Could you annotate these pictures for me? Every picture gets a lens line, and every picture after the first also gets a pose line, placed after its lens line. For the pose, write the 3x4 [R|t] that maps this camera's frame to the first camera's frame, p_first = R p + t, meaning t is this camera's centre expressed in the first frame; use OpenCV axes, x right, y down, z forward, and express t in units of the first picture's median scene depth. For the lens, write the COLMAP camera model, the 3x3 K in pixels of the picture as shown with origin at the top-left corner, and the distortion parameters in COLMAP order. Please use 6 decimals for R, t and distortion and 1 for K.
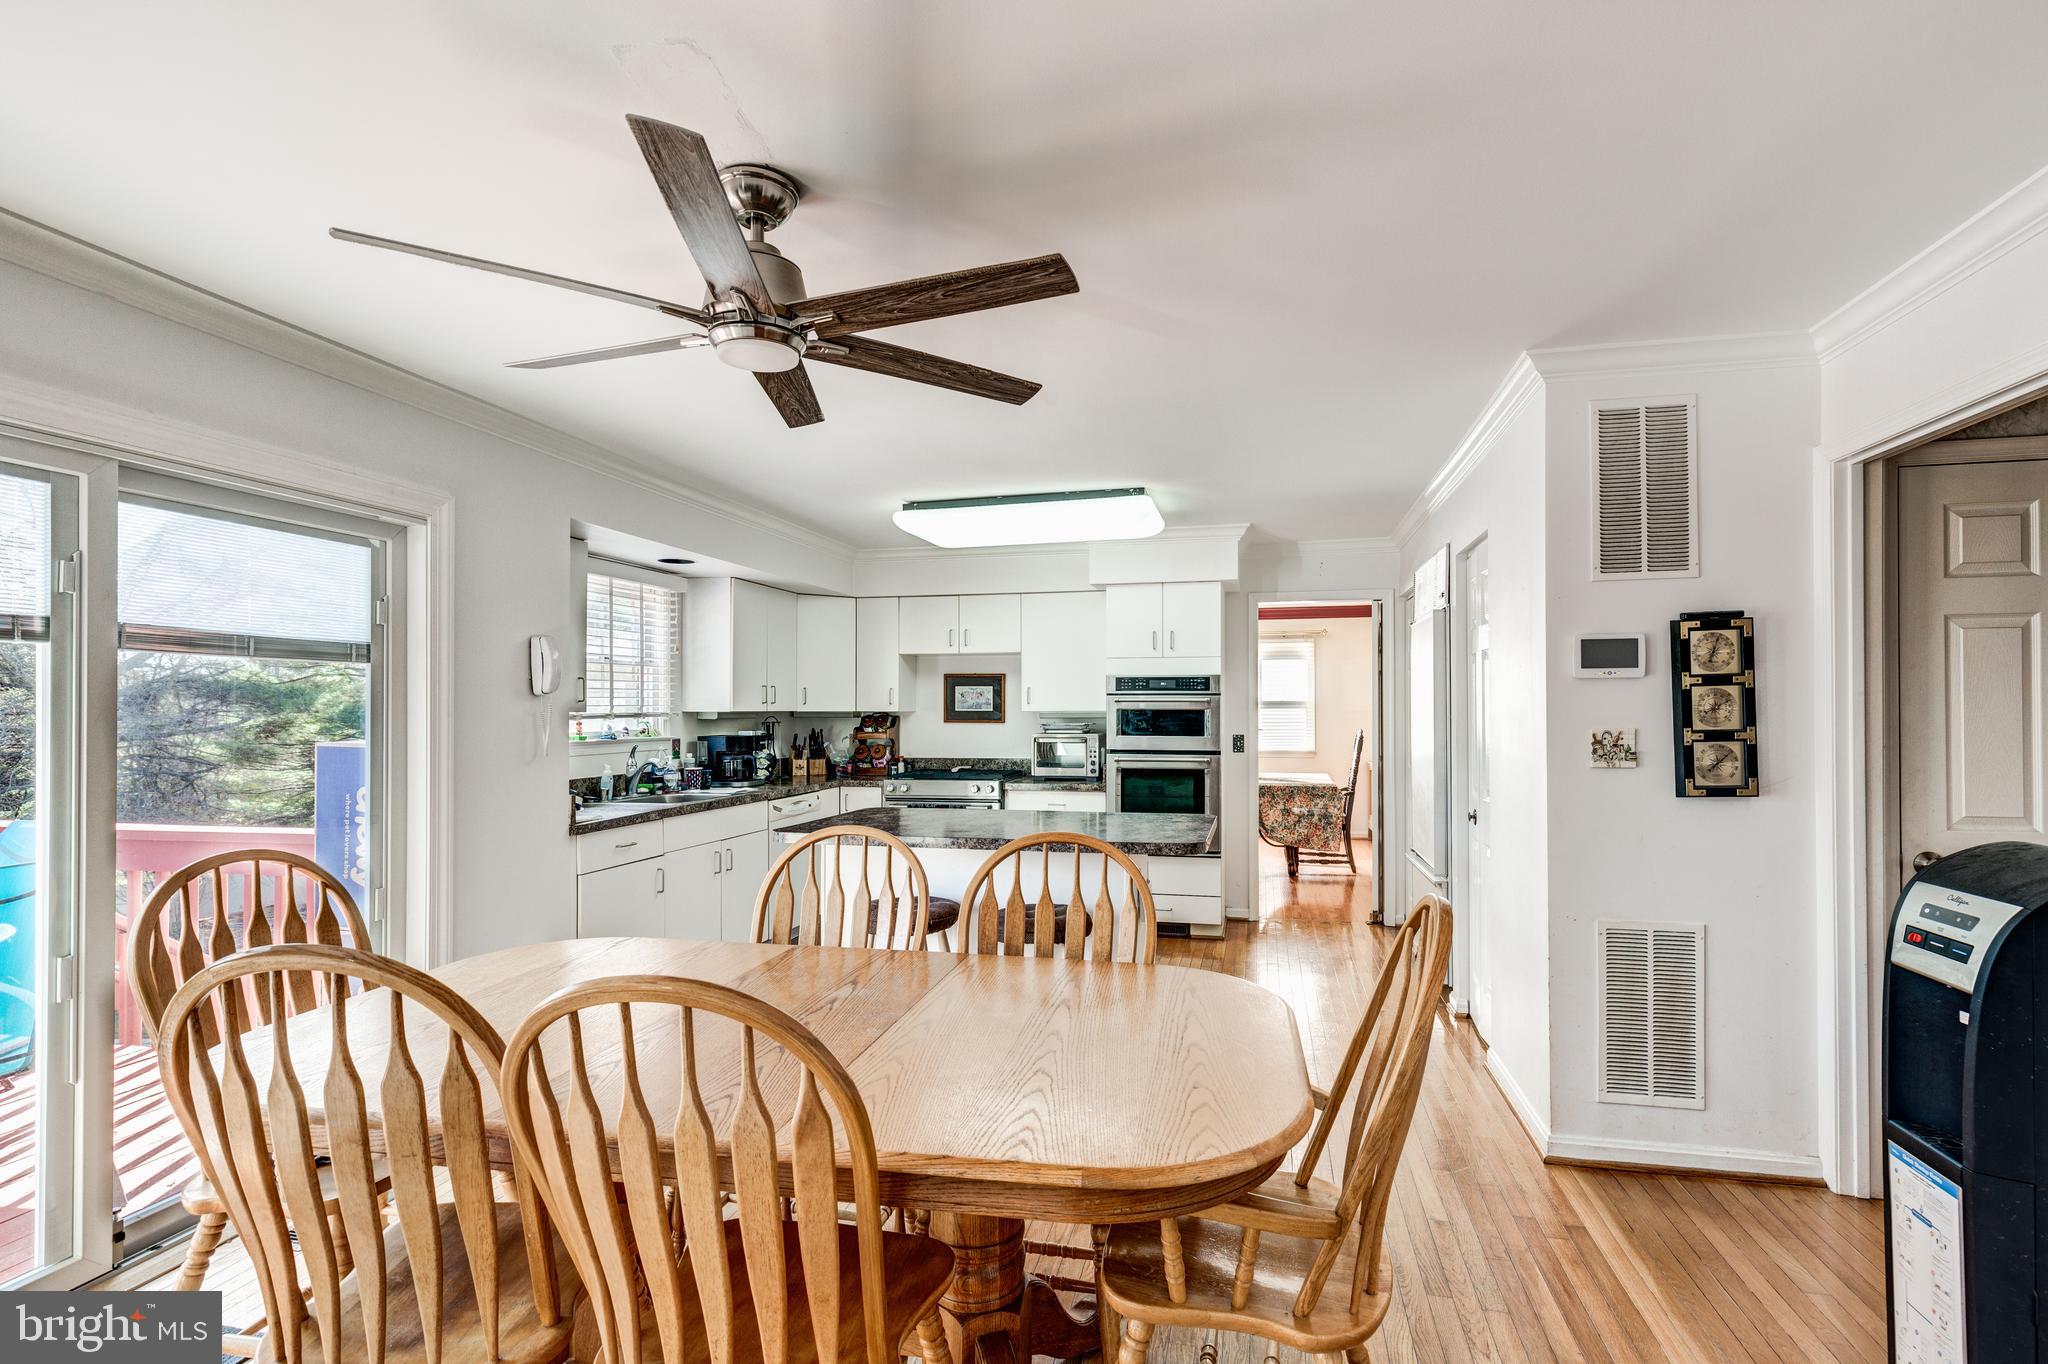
lens RADIAL K [[941.7, 0, 1053.2], [0, 941.7, 709.6], [0, 0, 1]] dist [-0.000083, 0.000052]
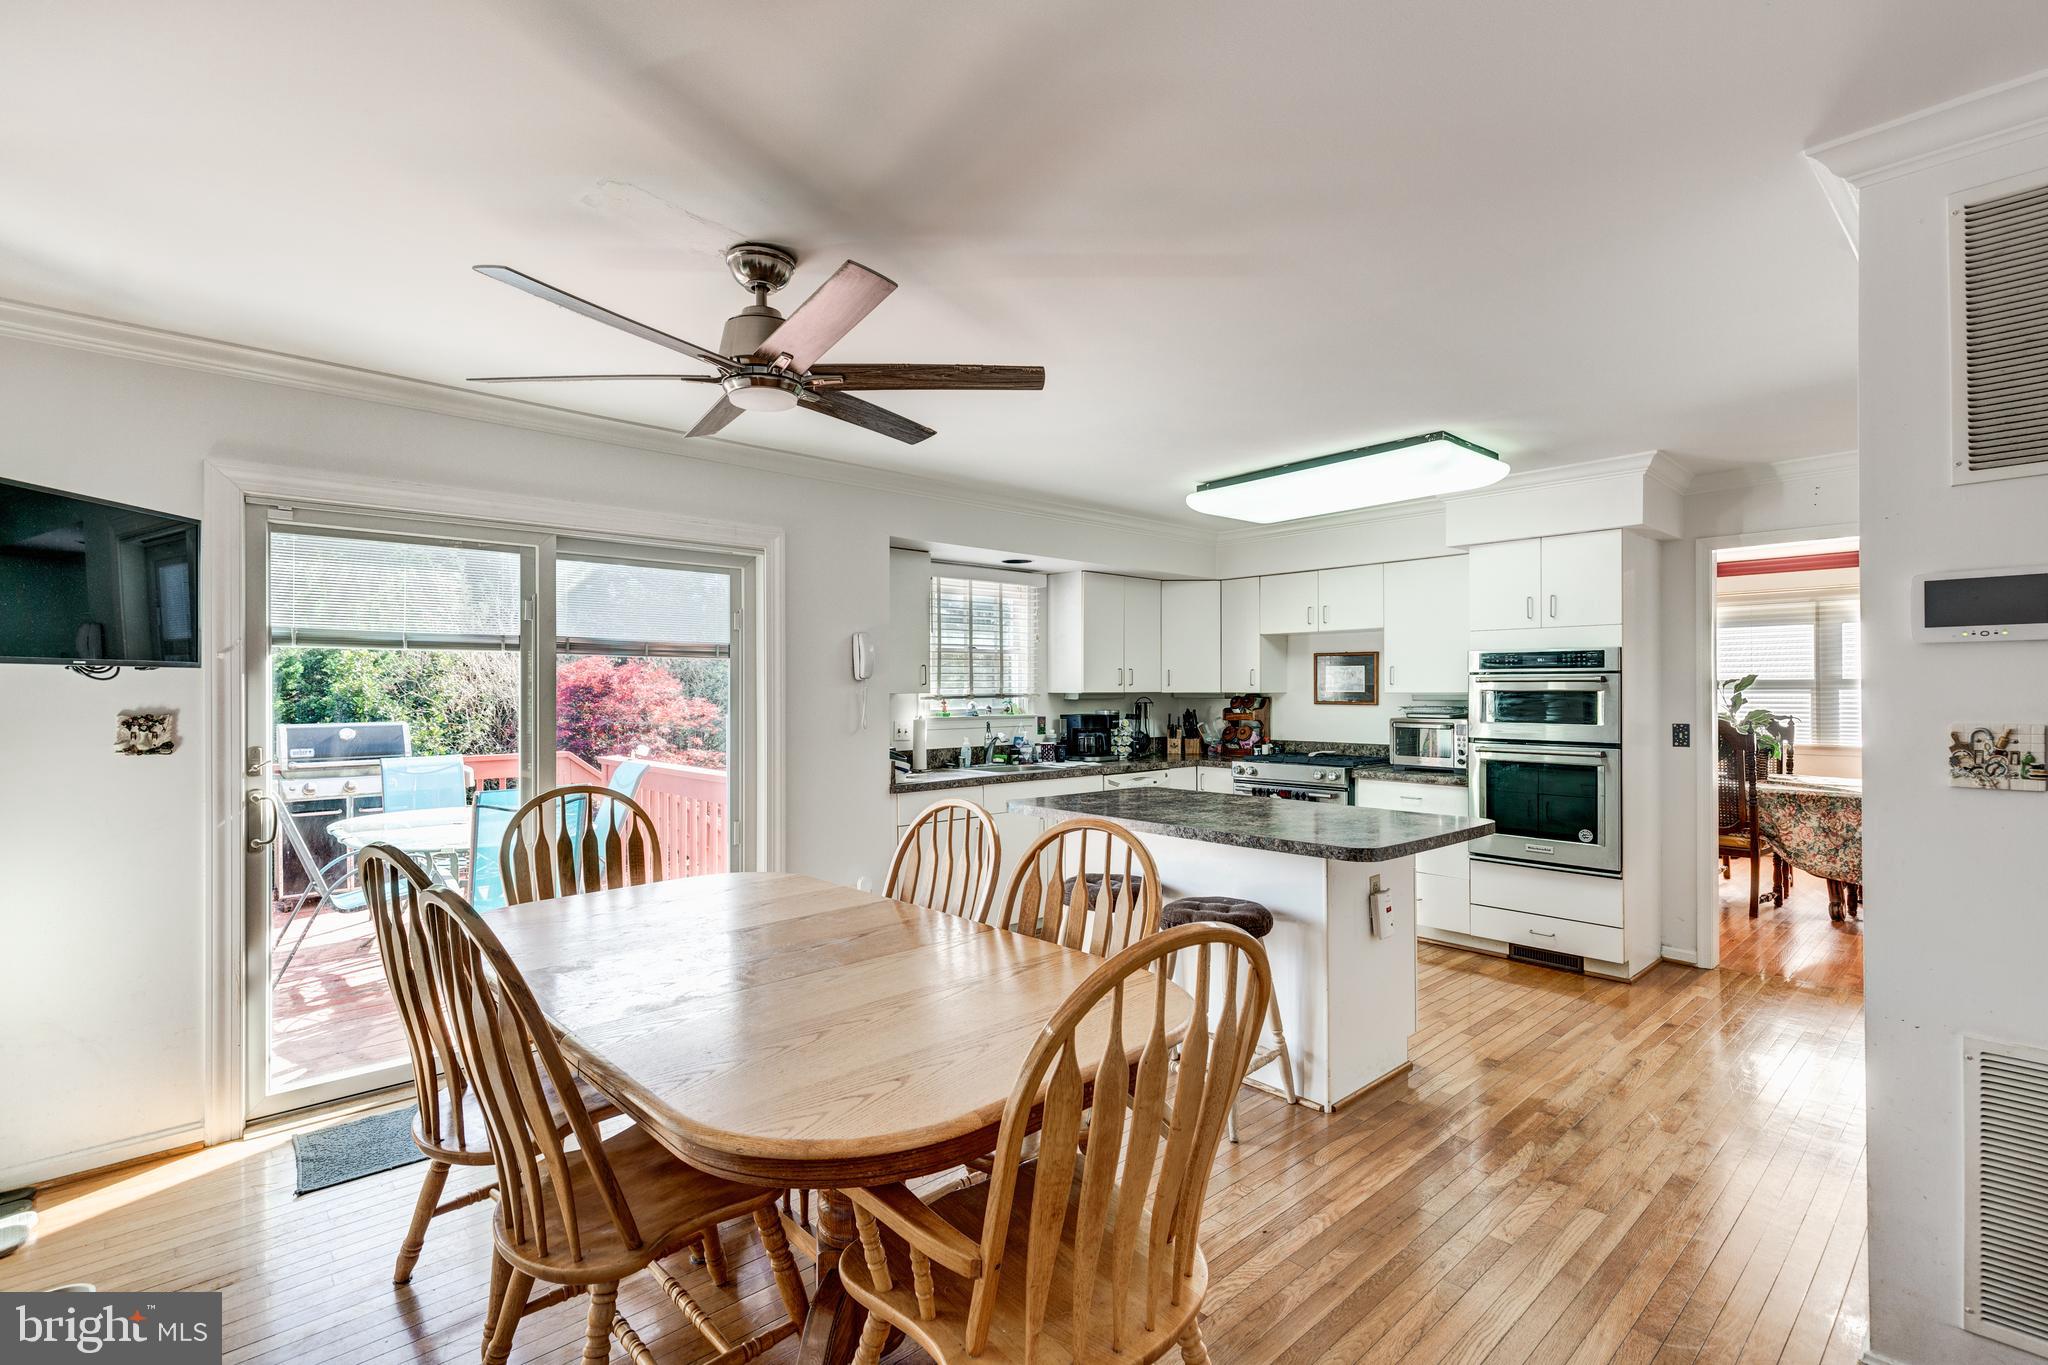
lens RADIAL K [[926.2, 0, 1017.9], [0, 926.2, 689.2], [0, 0, 1]] dist [0.003000, 0.000054]
pose [[0.810737, -0.001063, -0.585410, 0.223423], [0.000955, 0.999999, -0.000493, -0.001413], [0.585410, -0.000159, 0.810737, 0.079399]]
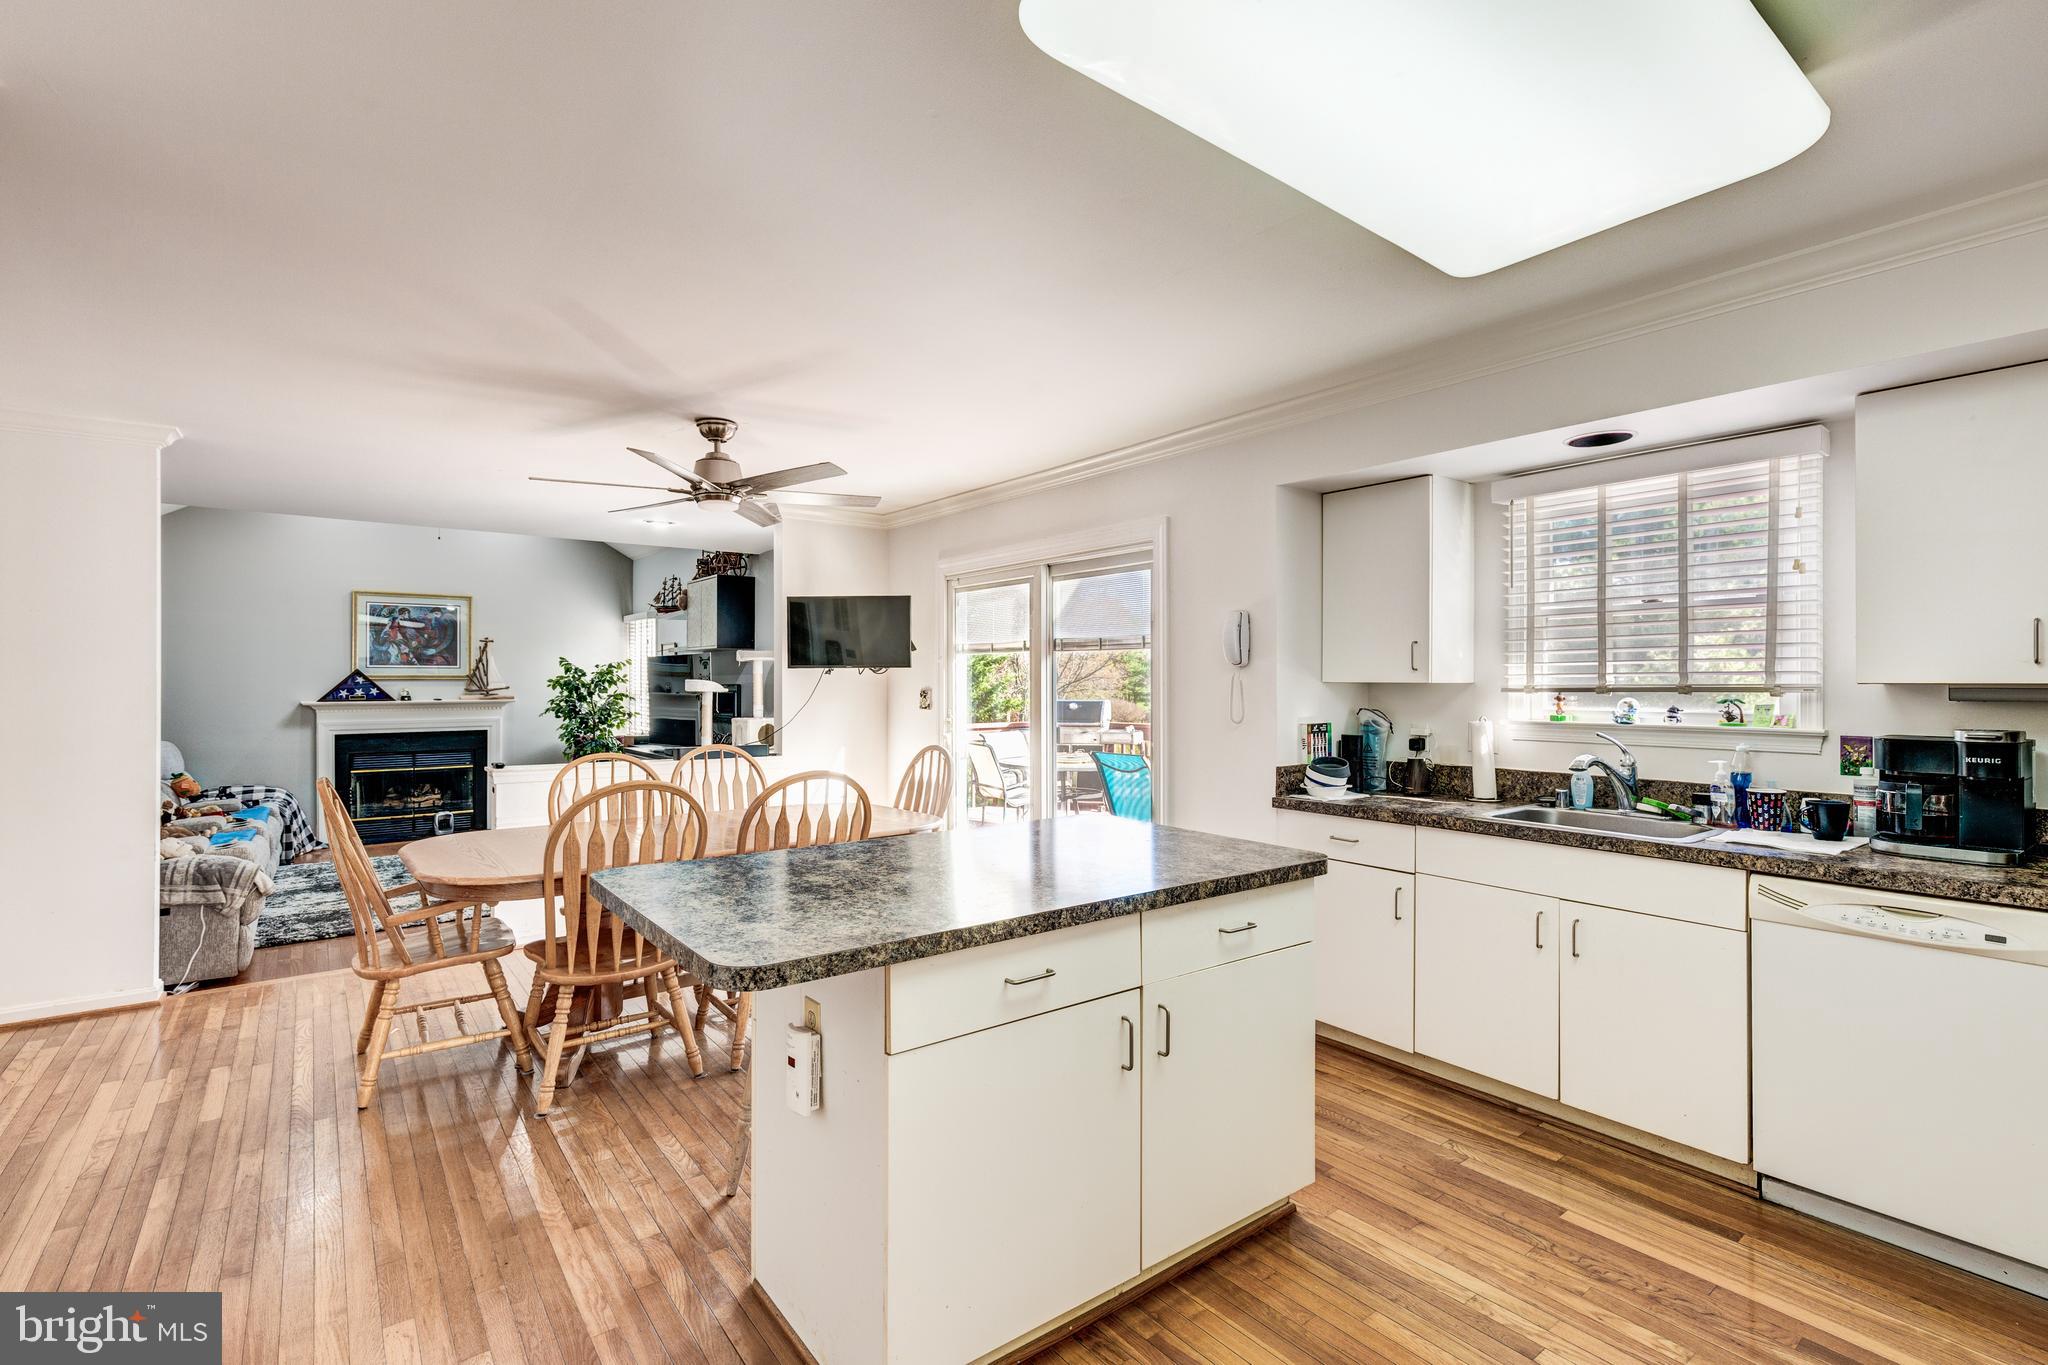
lens RADIAL K [[939.5, 0, 1028.1], [0, 939.5, 676.1], [0, 0, 1]] dist [-0.013222, 0.000151]
pose [[-0.648975, -0.000395, -0.760809, 0.269816], [0.003214, 0.999990, -0.003261, -0.001505], [0.760803, -0.004562, -0.648967, 0.968397]]
